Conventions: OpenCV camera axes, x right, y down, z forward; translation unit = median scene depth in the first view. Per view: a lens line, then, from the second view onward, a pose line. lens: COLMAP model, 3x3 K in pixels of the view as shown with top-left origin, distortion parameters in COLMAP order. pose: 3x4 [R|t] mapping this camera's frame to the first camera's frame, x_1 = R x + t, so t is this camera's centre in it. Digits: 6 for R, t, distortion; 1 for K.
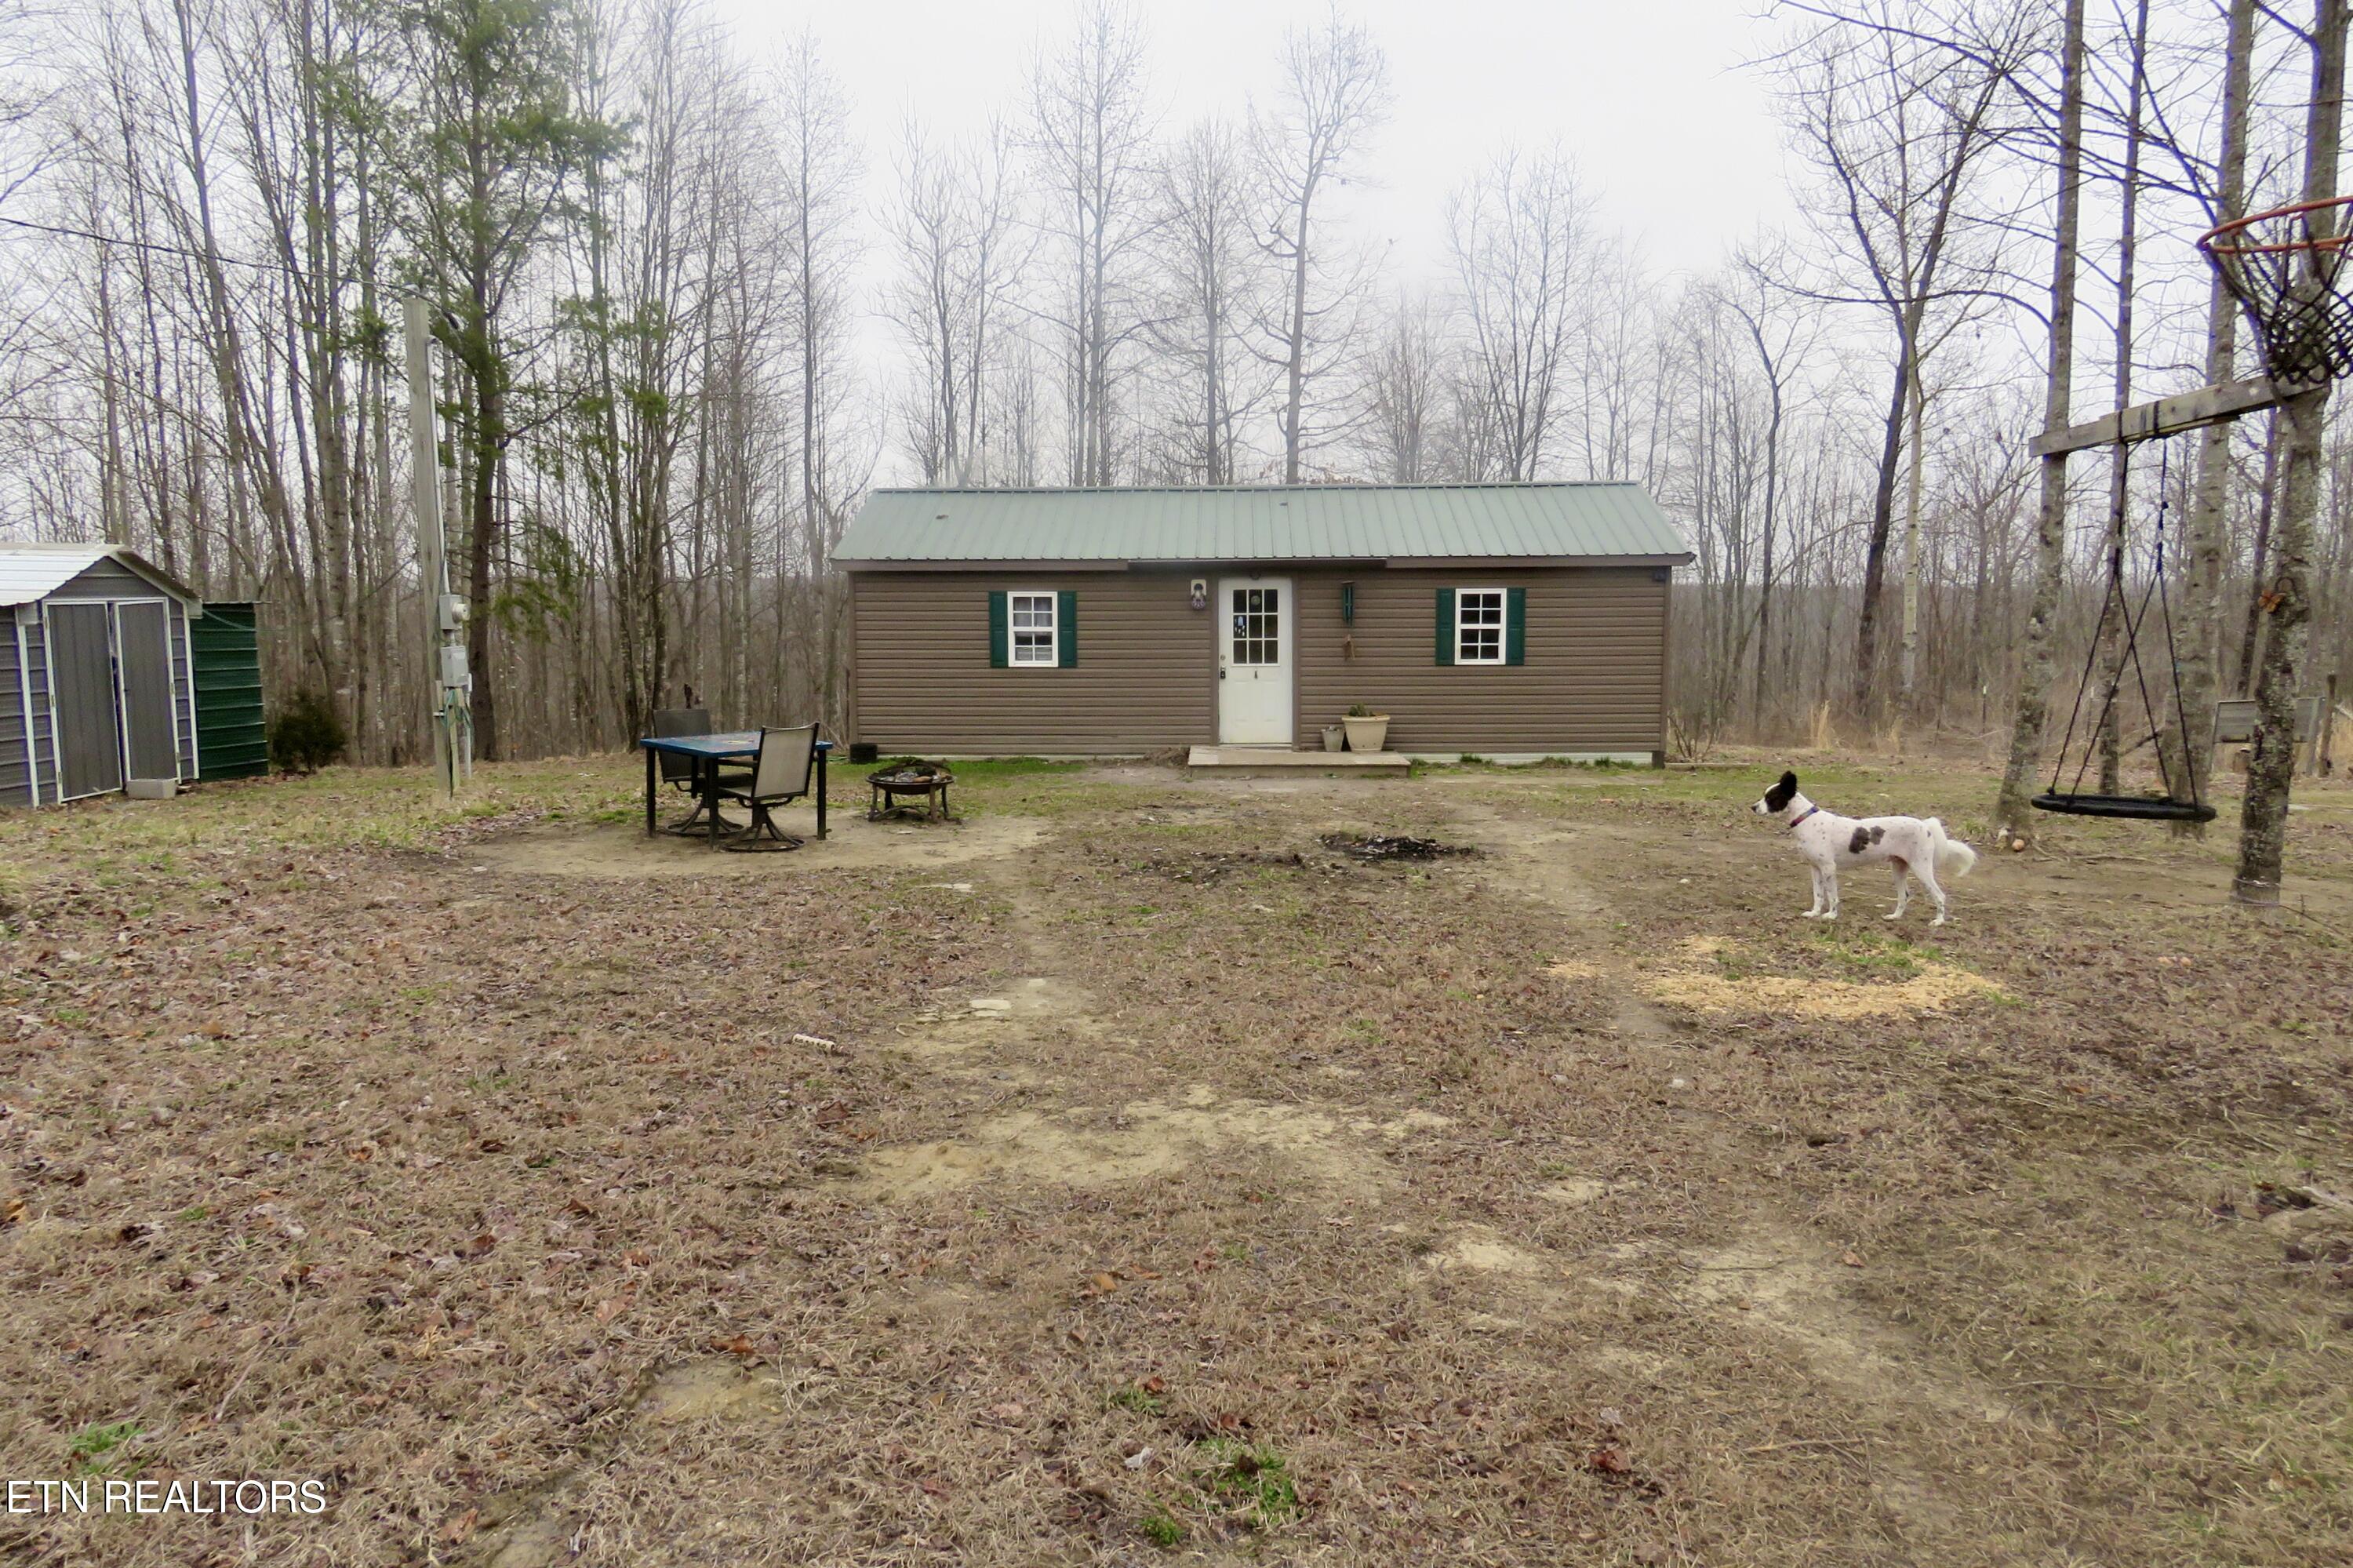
lens RADIAL K [[1515.2, 0, 1176.5], [0, 1515.2, 784.0], [0, 0, 1]] dist [-0.006497, 0.000072]
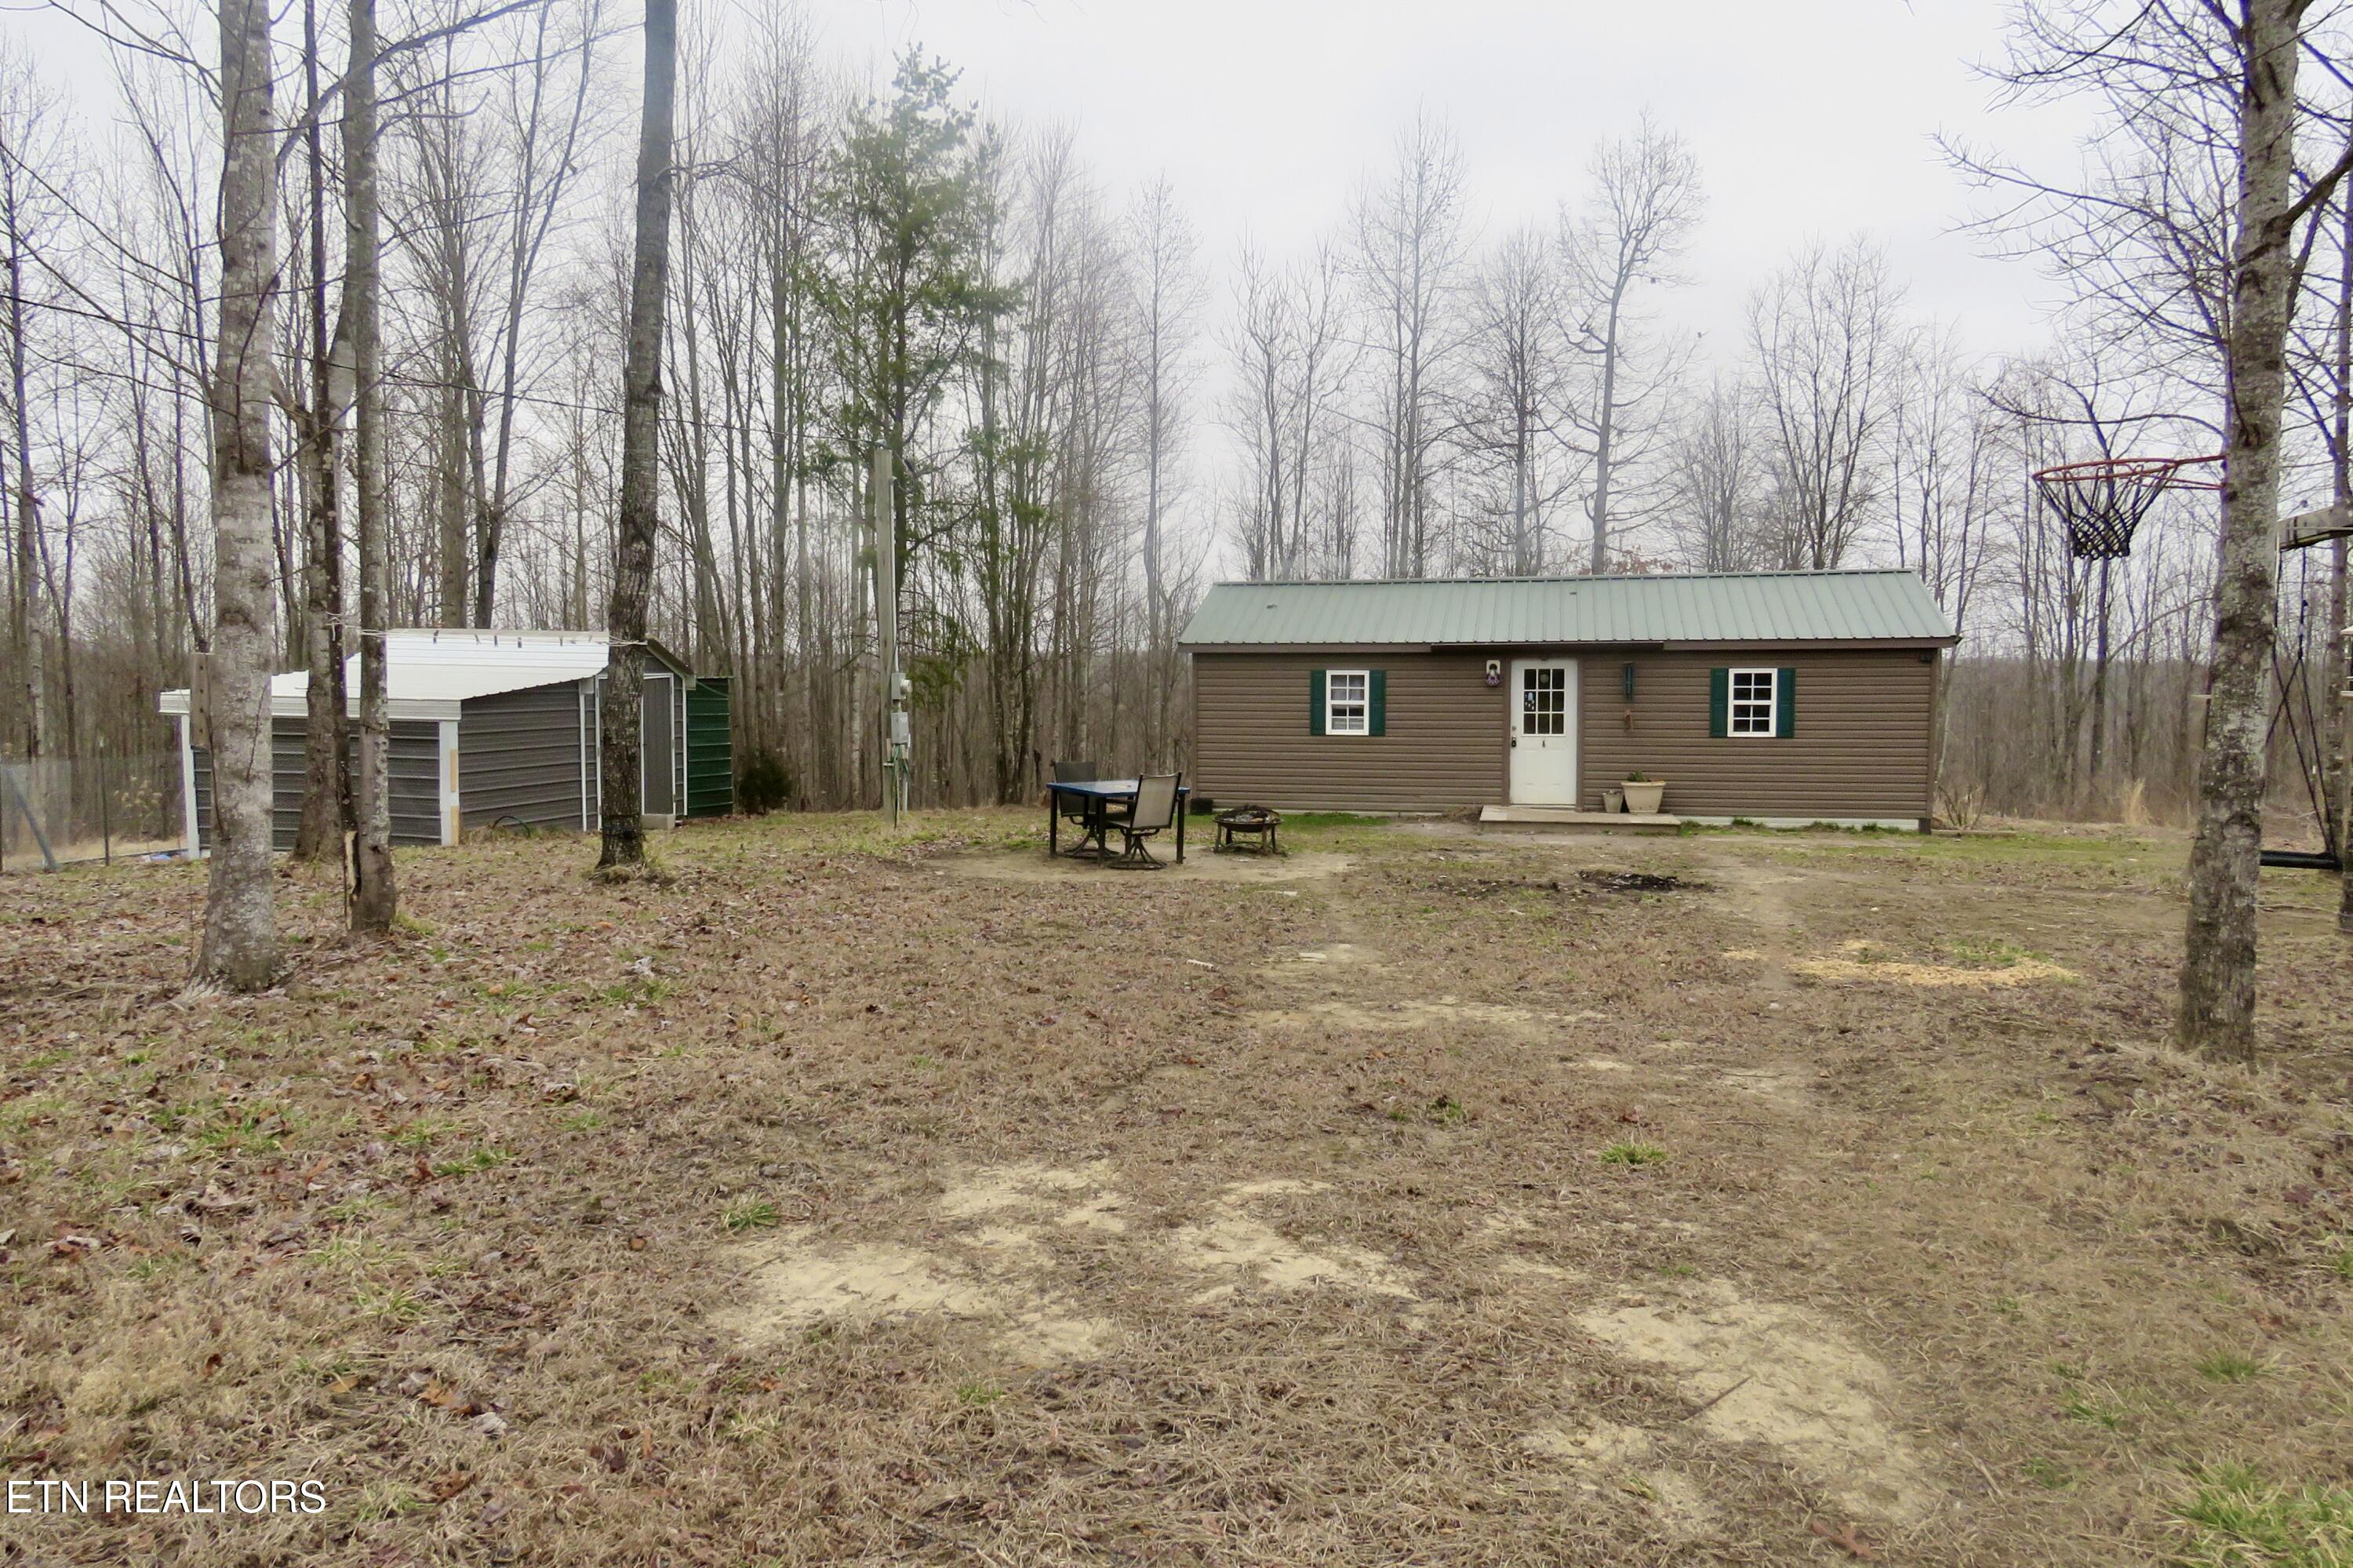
lens RADIAL K [[1497.4, 0, 1176.5], [0, 1497.4, 784.0], [0, 0, 1]] dist [0.000883, -0.000390]
pose [[0.978487, 0.017282, -0.205581, 0.014392], [-0.027164, 0.998602, -0.045346, 0.016205], [0.204510, 0.049955, 0.977589, -0.150734]]
